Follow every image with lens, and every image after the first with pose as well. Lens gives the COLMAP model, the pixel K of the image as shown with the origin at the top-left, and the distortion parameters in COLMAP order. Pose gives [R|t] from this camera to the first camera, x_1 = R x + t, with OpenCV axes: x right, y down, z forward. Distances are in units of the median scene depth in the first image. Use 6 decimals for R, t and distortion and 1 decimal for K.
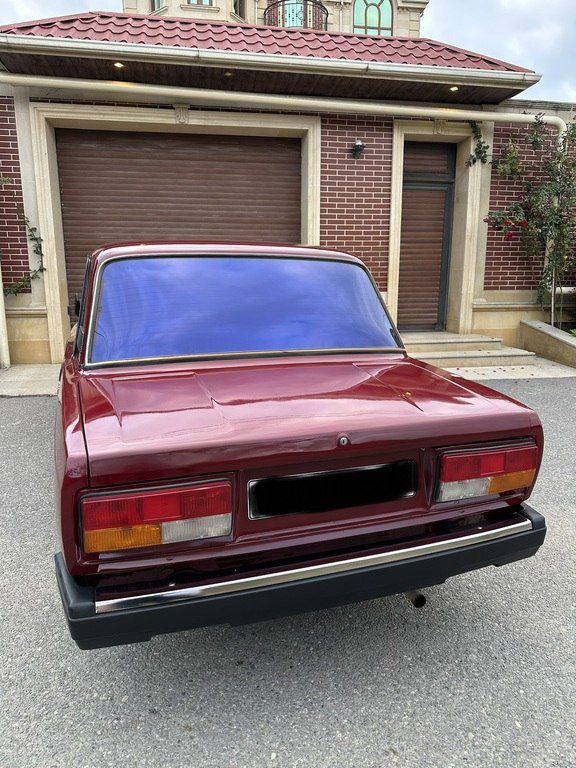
lens RADIAL K [[546.6, 0, 292.3], [0, 546.6, 392.8], [0, 0, 1]] dist [0.010590, -0.021692]
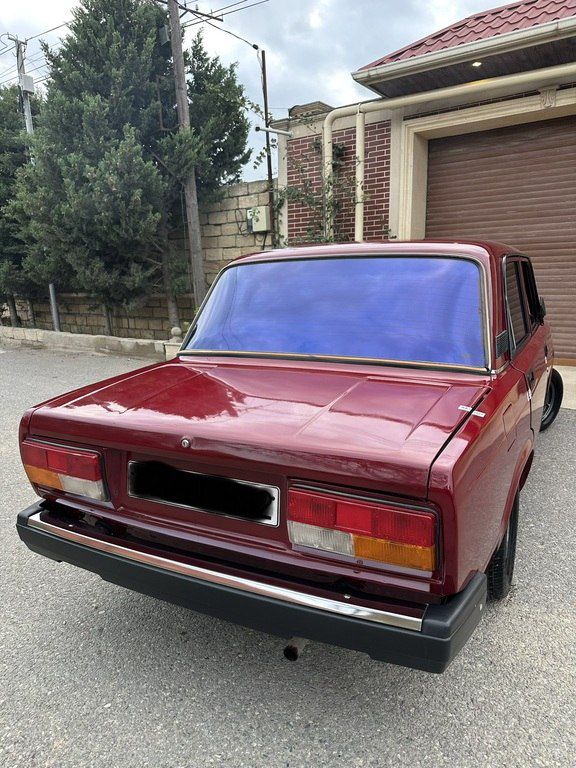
lens RADIAL K [[546.6, 0, 292.3], [0, 546.6, 392.8], [0, 0, 1]] dist [0.010590, -0.021692]
pose [[0.696330, 0.128918, -0.706049, 0.189643], [-0.132617, 0.989908, 0.049957, -0.016014], [0.705364, 0.058848, 0.706399, 0.090164]]
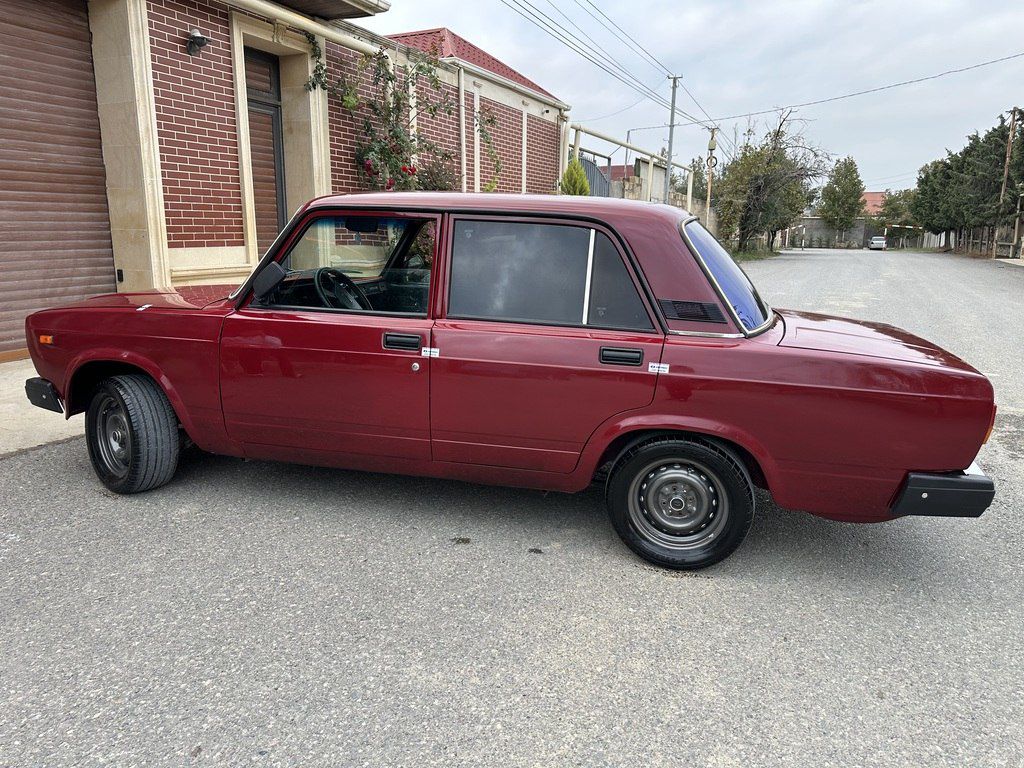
lens RADIAL K [[728.8, 0, 533.5], [0, 728.8, 382.3], [0, 0, 1]] dist [0.010590, -0.021692]
pose [[0.555174, -0.162213, 0.815763, -0.463235], [0.154652, 0.983826, 0.090382, -0.038969], [-0.817230, 0.075982, 0.571281, 0.156686]]
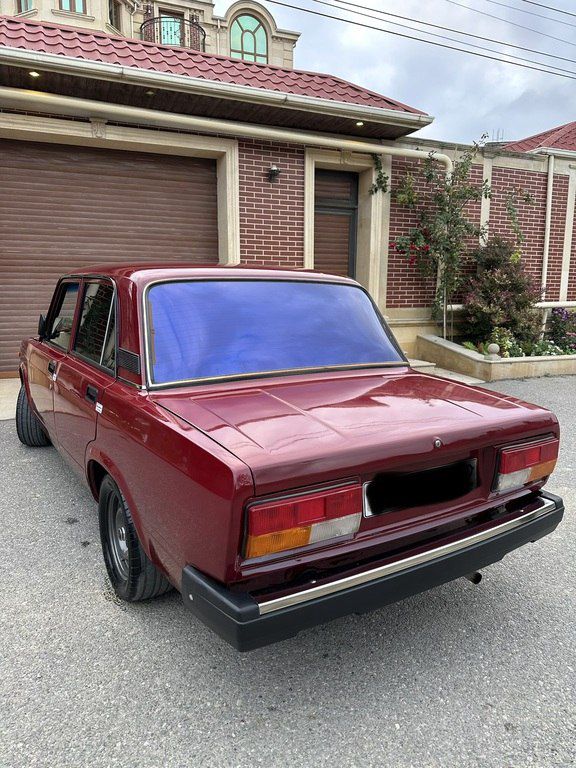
lens RADIAL K [[546.6, 0, 292.3], [0, 546.6, 392.8], [0, 0, 1]] dist [0.010590, -0.021692]
pose [[0.973173, -0.034886, 0.227413, -0.097621], [0.041099, 0.998899, -0.022639, -0.001079], [-0.226373, 0.031378, 0.973535, -0.014023]]
